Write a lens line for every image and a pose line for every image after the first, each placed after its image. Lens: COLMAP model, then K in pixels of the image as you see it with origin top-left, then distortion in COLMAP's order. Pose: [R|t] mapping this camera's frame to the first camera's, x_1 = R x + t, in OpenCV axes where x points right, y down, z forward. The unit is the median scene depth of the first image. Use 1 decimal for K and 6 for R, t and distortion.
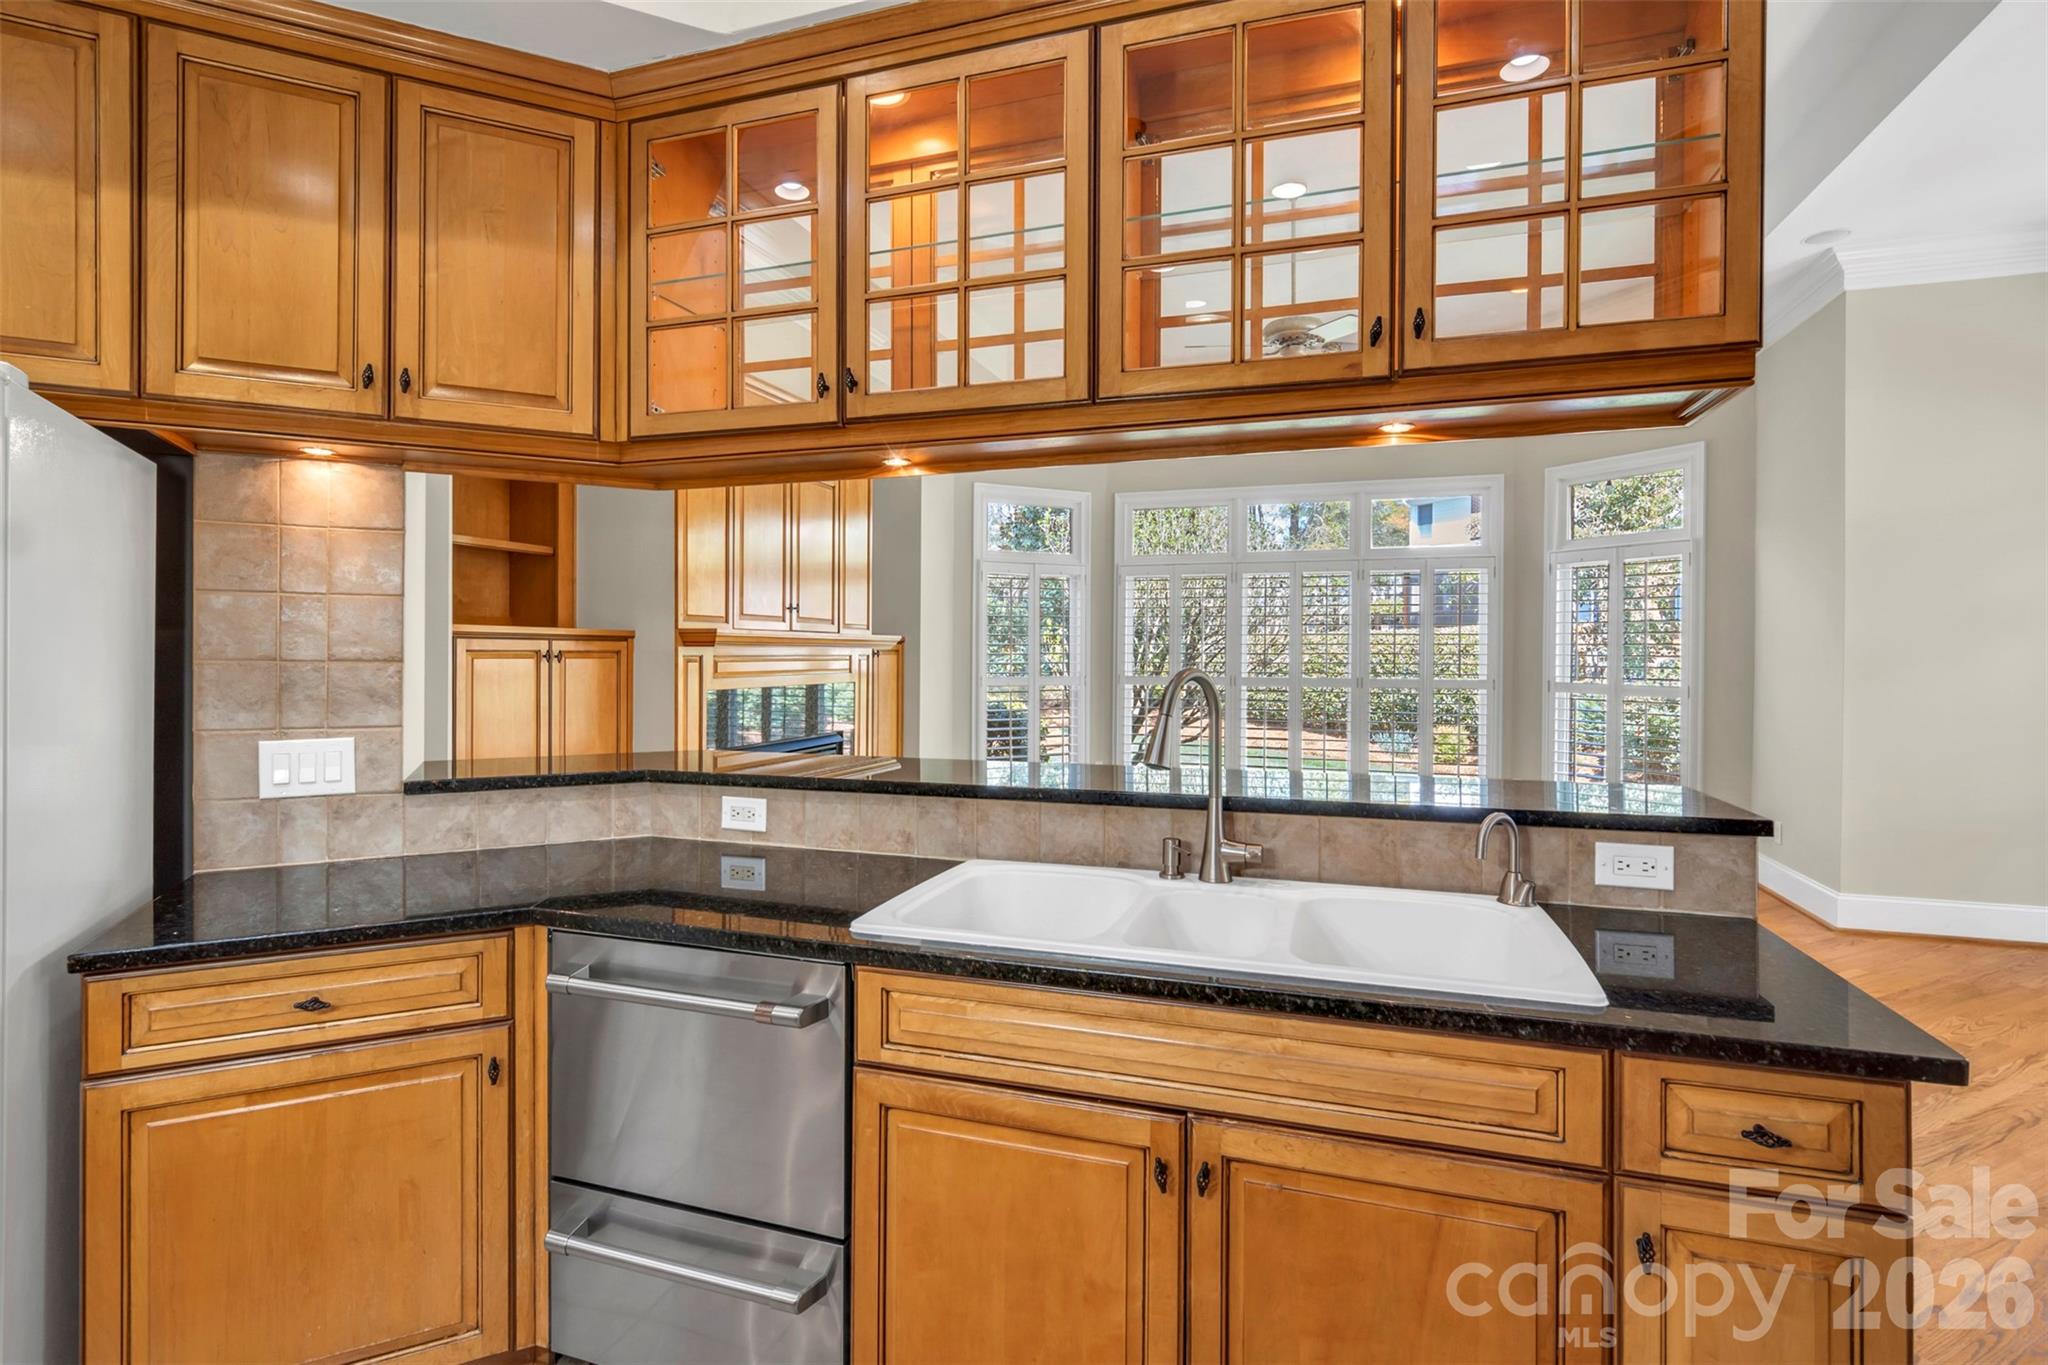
lens RADIAL K [[977.7, 0, 1020.5], [0, 977.7, 658.6], [0, 0, 1]] dist [-0.002327, -0.000750]
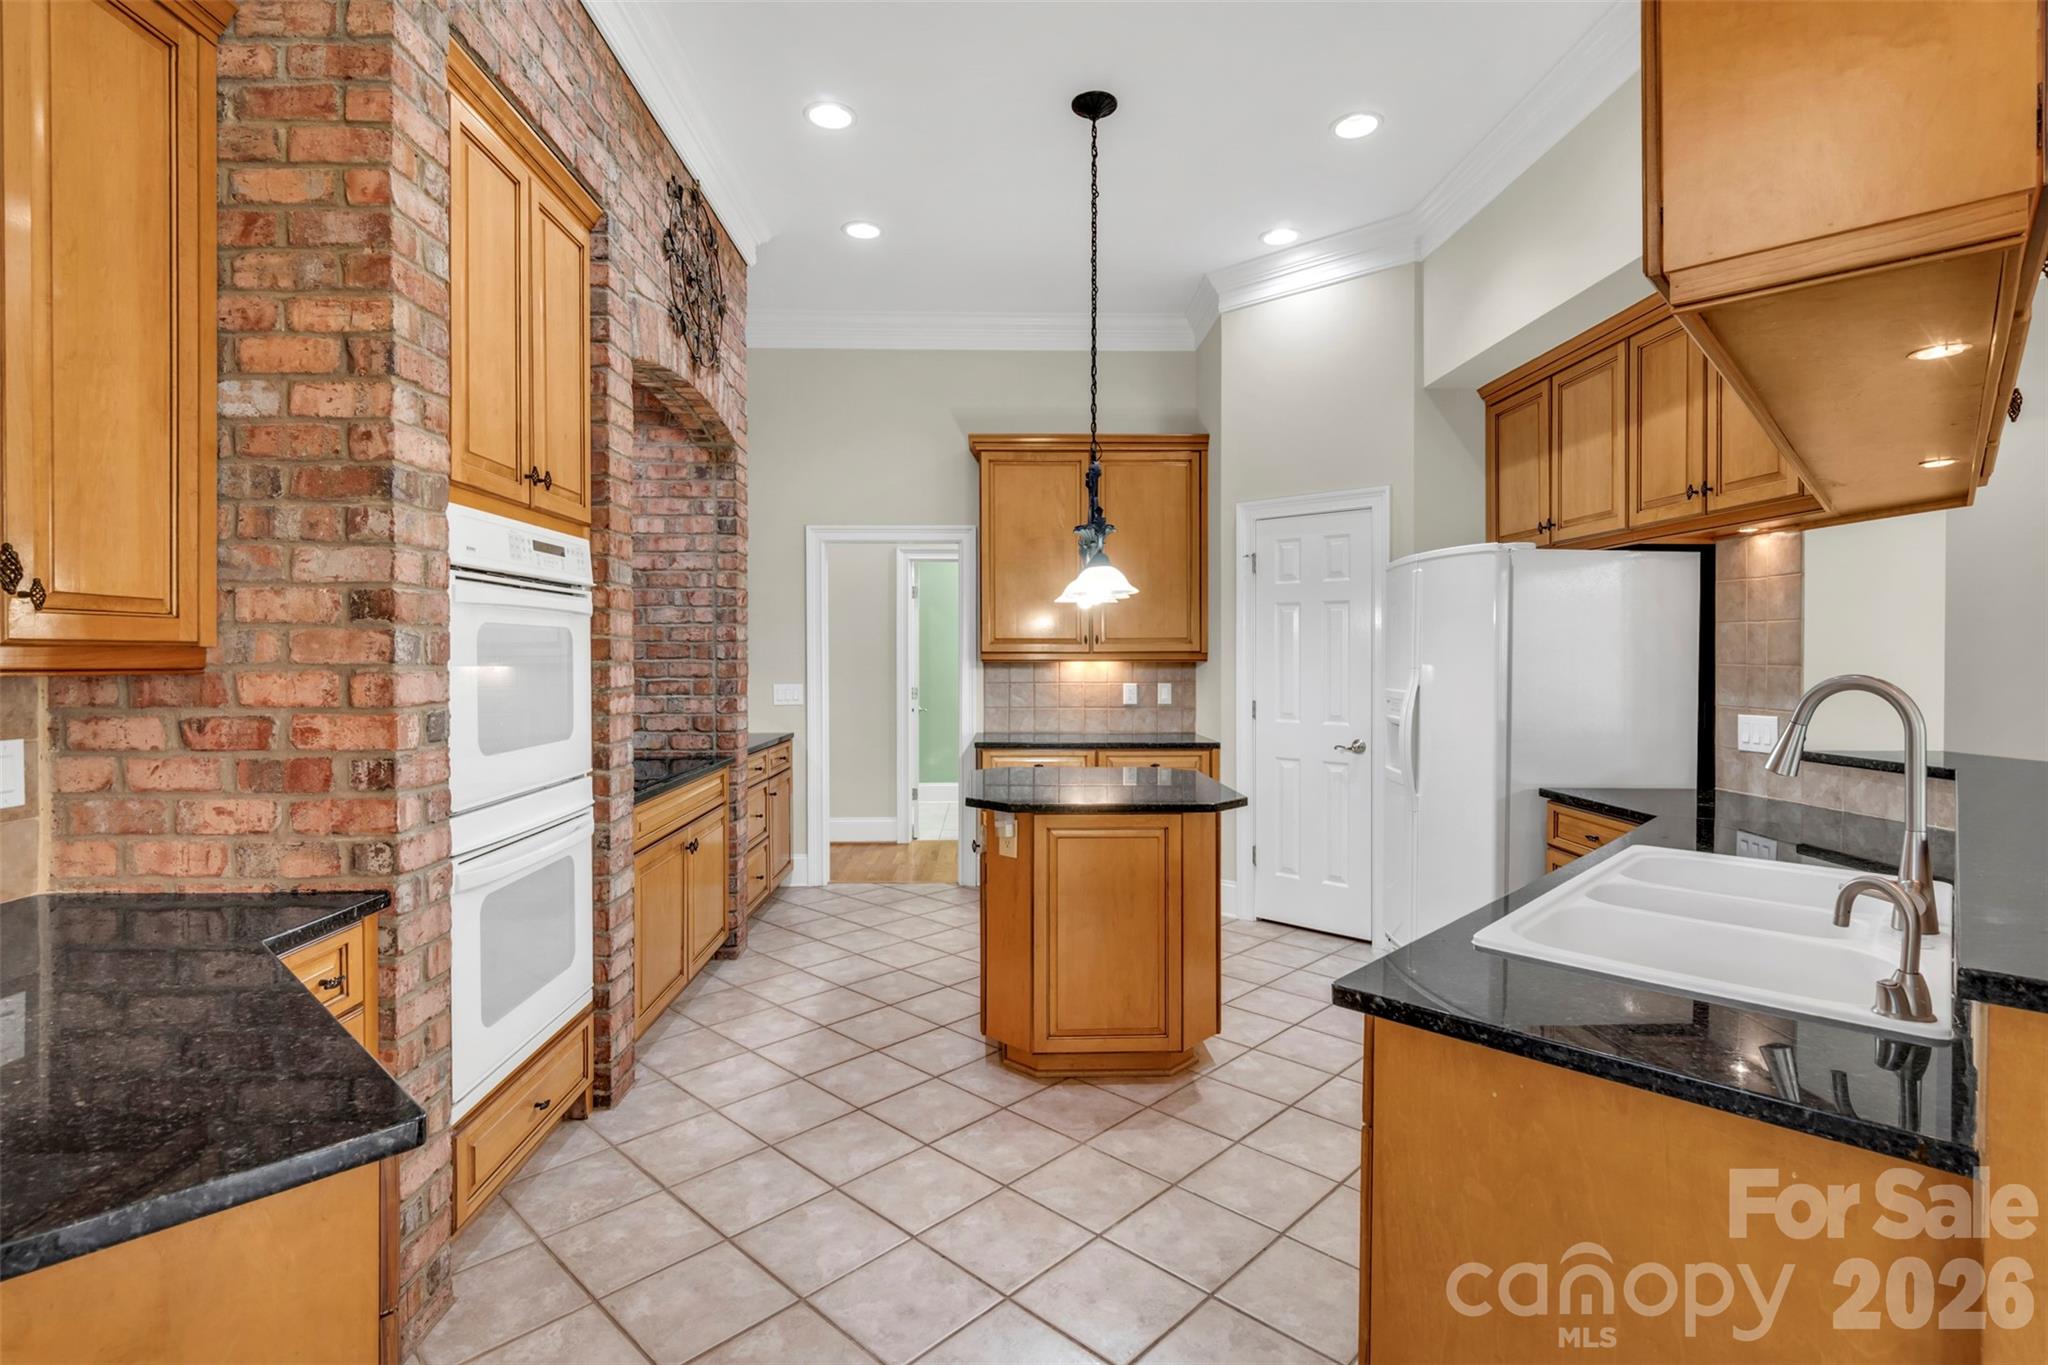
lens RADIAL K [[977.7, 0, 1031.6], [0, 977.7, 664.8], [0, 0, 1]] dist [-0.002327, -0.000750]
pose [[-0.414958, 0.005110, -0.909826, 1.175740], [-0.009552, 0.999905, 0.009972, -0.001671], [0.909790, 0.012828, -0.414870, 0.607701]]
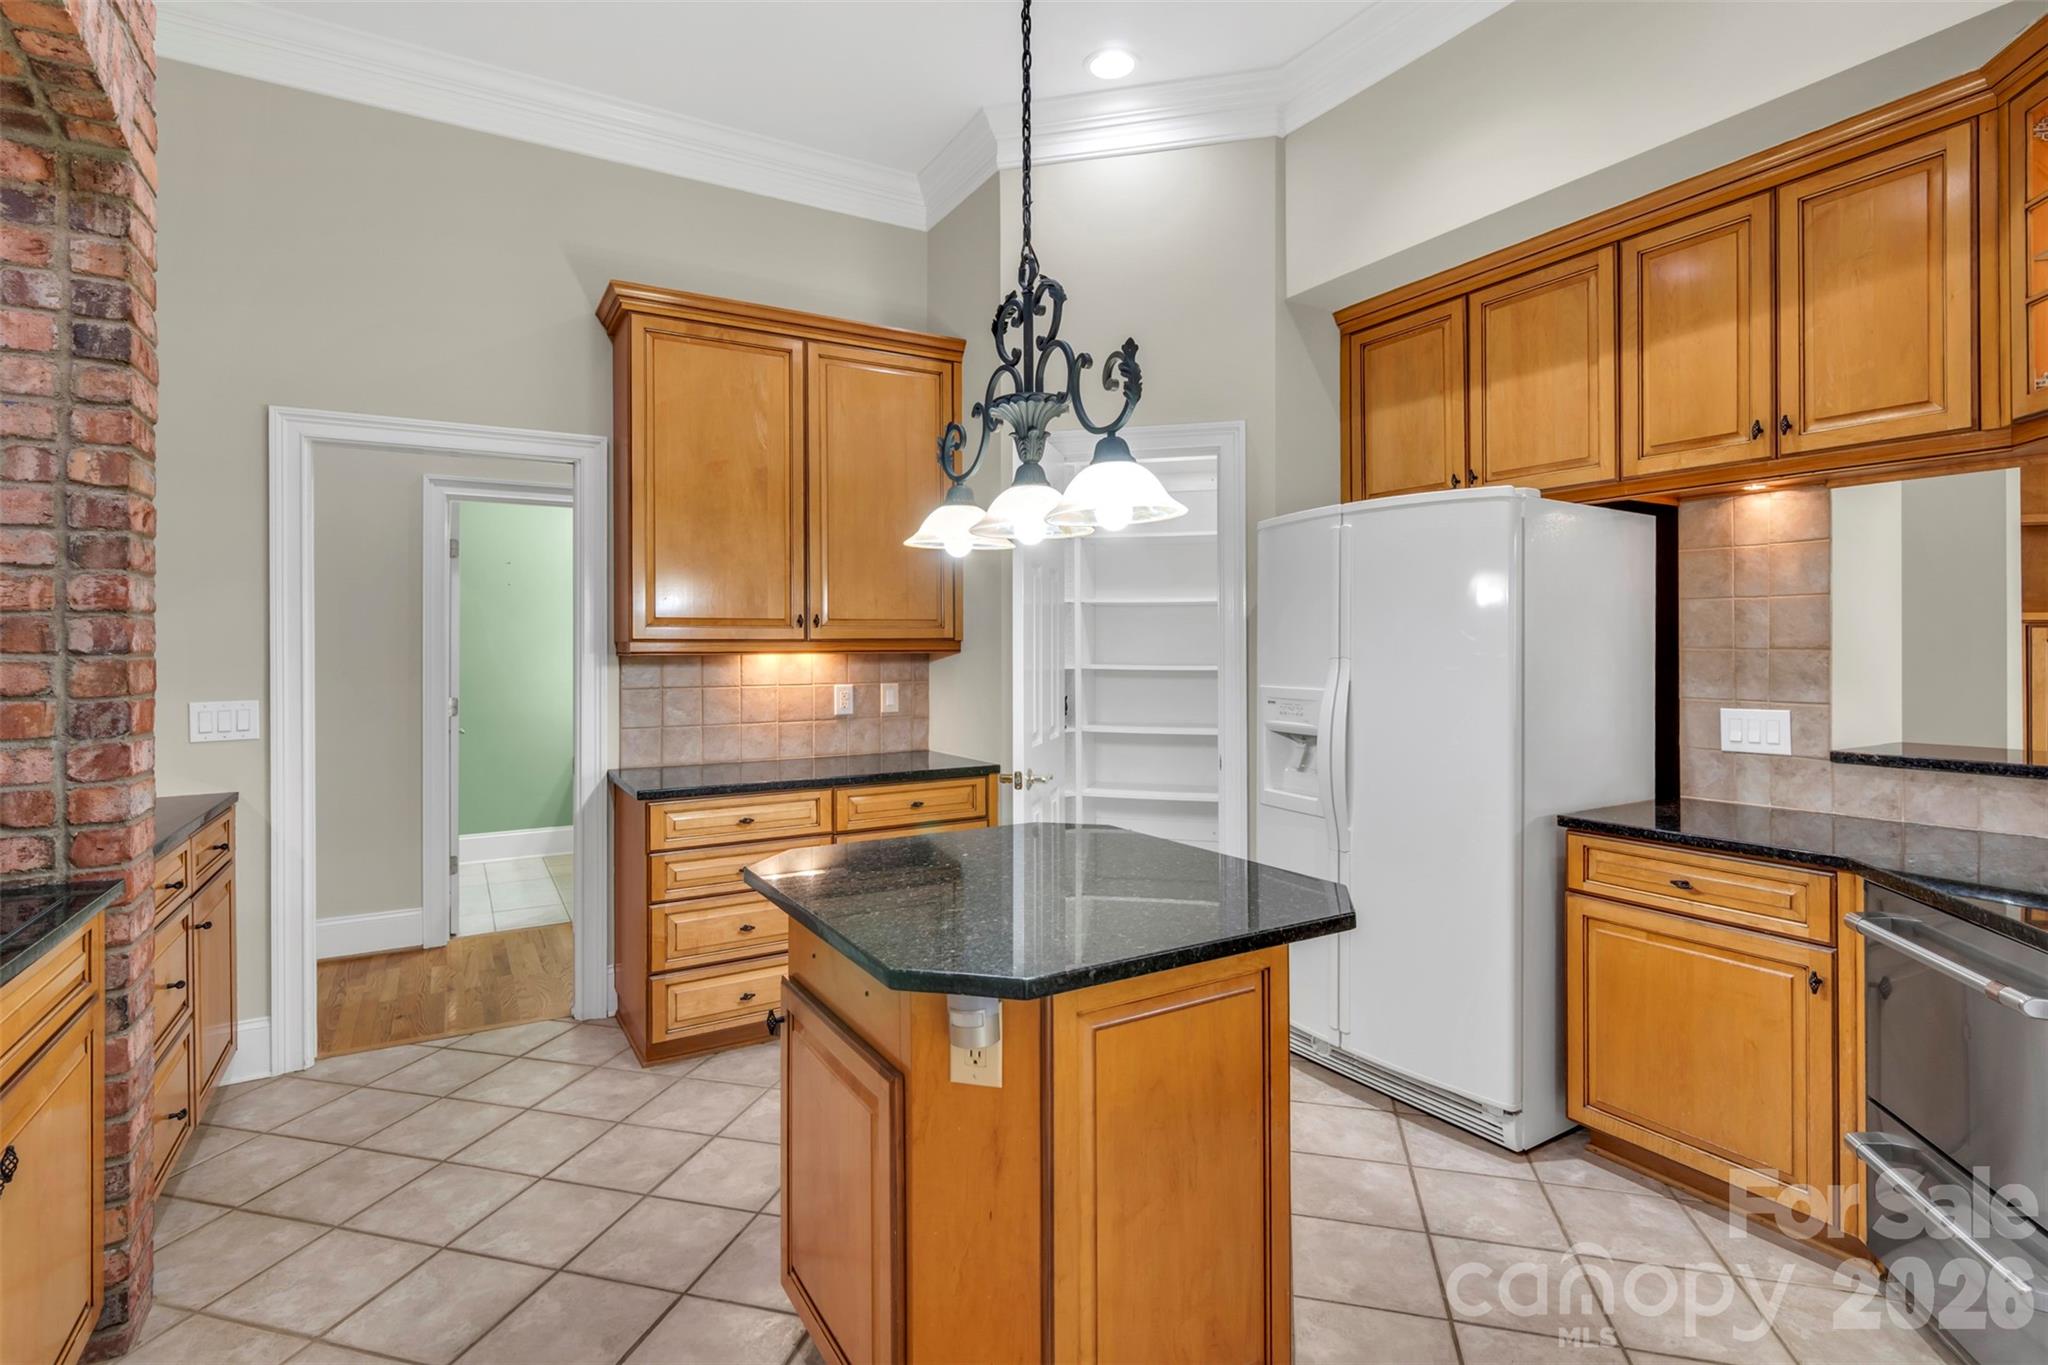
lens RADIAL K [[977.7, 0, 1026.2], [0, 977.7, 641.8], [0, 0, 1]] dist [-0.002327, -0.000750]
pose [[0.071849, -0.009557, -0.997370, 0.505337], [-0.002654, 0.999949, -0.009773, 0.008682], [0.997412, 0.003350, 0.071820, -0.060045]]
